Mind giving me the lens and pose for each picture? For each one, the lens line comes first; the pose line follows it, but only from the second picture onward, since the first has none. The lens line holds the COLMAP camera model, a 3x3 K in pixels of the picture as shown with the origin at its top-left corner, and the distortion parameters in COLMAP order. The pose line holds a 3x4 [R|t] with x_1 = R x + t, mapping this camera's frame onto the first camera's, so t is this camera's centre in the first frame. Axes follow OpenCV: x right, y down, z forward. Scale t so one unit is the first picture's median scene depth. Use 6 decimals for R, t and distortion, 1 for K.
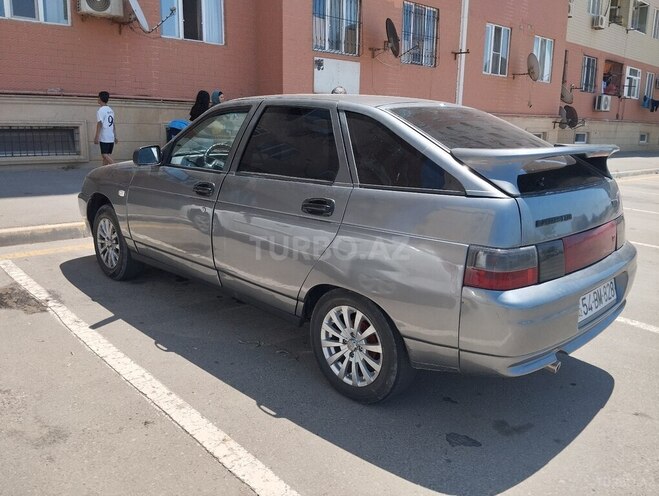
lens RADIAL K [[540.0, 0, 329.5], [0, 540.0, 248.0], [0, 0, 1]] dist [0.084618, -0.166954]
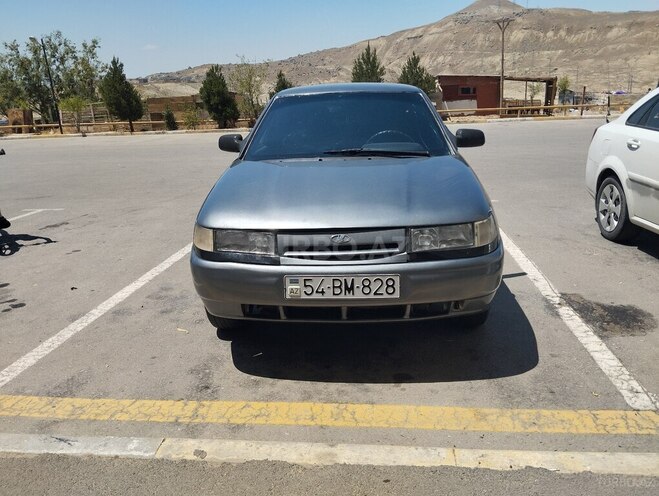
lens RADIAL K [[540.0, 0, 329.5], [0, 540.0, 248.0], [0, 0, 1]] dist [0.084618, -0.166954]
pose [[-0.652978, -0.208701, 0.728055, -1.025207], [0.189416, 0.885736, 0.423785, -0.507706], [-0.733309, 0.414628, -0.538834, 1.954951]]
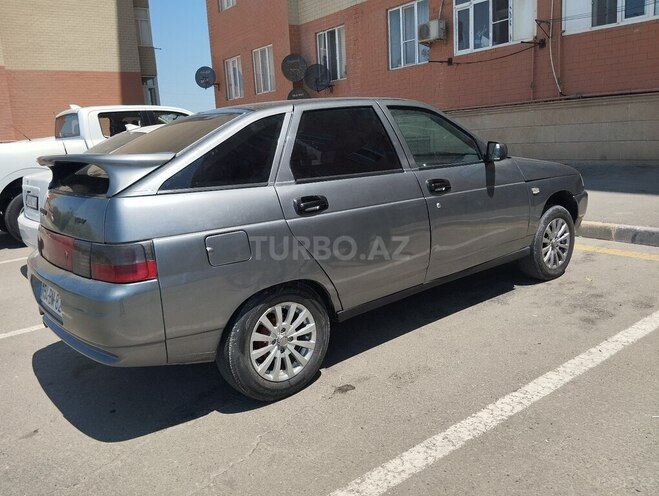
lens RADIAL K [[538.4, 0, 329.5], [0, 538.4, 248.0], [0, 0, 1]] dist [0.055506, -0.133519]
pose [[-0.117986, 0.187159, -0.975218, 1.080719], [-0.165416, 0.964652, 0.205144, -0.235275], [0.979141, 0.185521, -0.082856, 1.197118]]
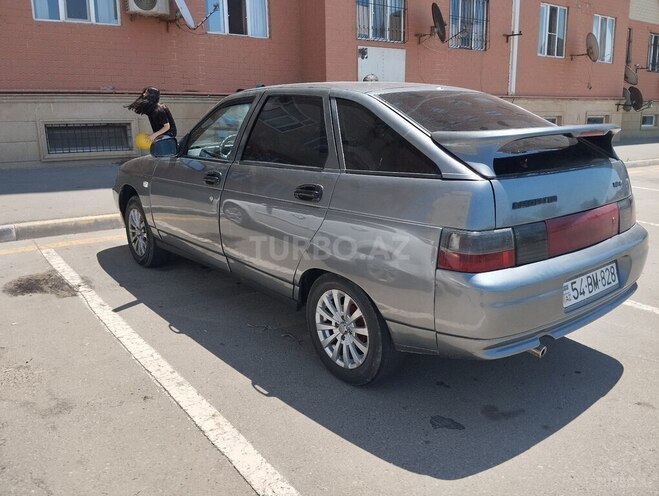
lens RADIAL K [[541.1, 0, 328.9], [0, 541.1, 248.5], [0, 0, 1]] dist [0.087164, -0.171128]
pose [[0.994119, -0.003519, -0.108234, 0.095992], [0.005324, 0.999851, 0.016396, 0.009280], [0.108160, -0.016876, 0.993990, -0.012652]]
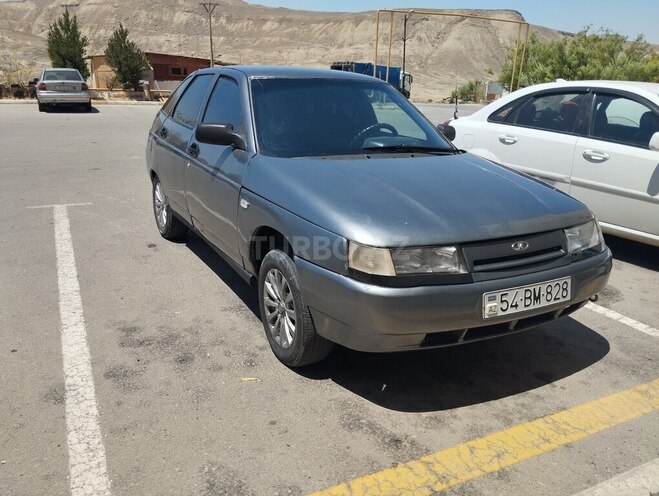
lens RADIAL K [[540.0, 0, 329.5], [0, 540.0, 248.0], [0, 0, 1]] dist [0.084618, -0.166954]
pose [[-0.956702, -0.148665, 0.250239, -0.440416], [-0.001097, 0.861562, 0.507652, -0.554695], [-0.291067, 0.485397, -0.824421, 2.186403]]
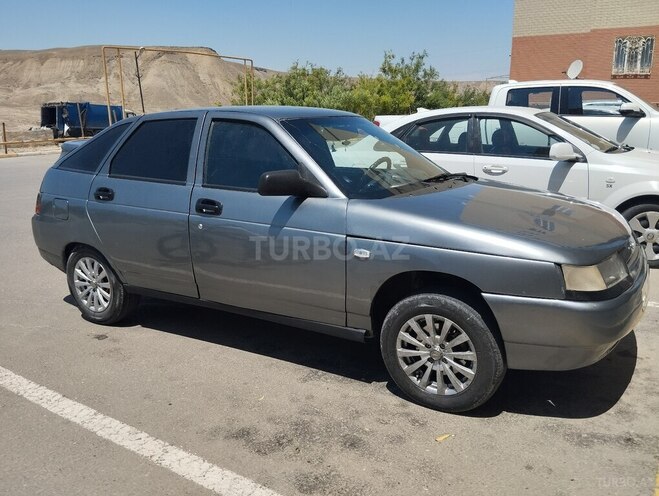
lens RADIAL K [[544.7, 0, 335.0], [0, 544.7, 247.0], [0, 0, 1]] dist [0.078541, -0.164711]
pose [[-0.973290, 0.038743, -0.226288, 0.114094], [-0.065573, 0.897686, 0.435728, -0.529667], [0.220017, 0.438928, -0.871168, 2.158958]]
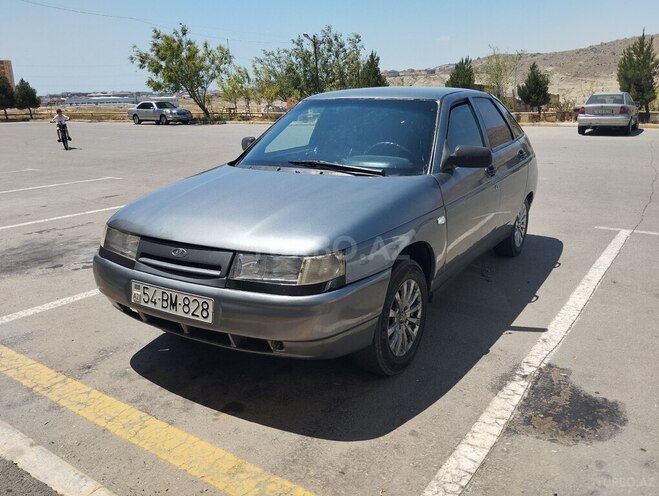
lens RADIAL K [[541.1, 0, 328.9], [0, 541.1, 248.5], [0, 0, 1]] dist [0.087164, -0.171128]
pose [[-0.217104, -0.287682, 0.932794, -1.220783], [0.235543, 0.911911, 0.336063, -0.408425], [-0.947304, 0.292674, -0.130218, 1.447763]]
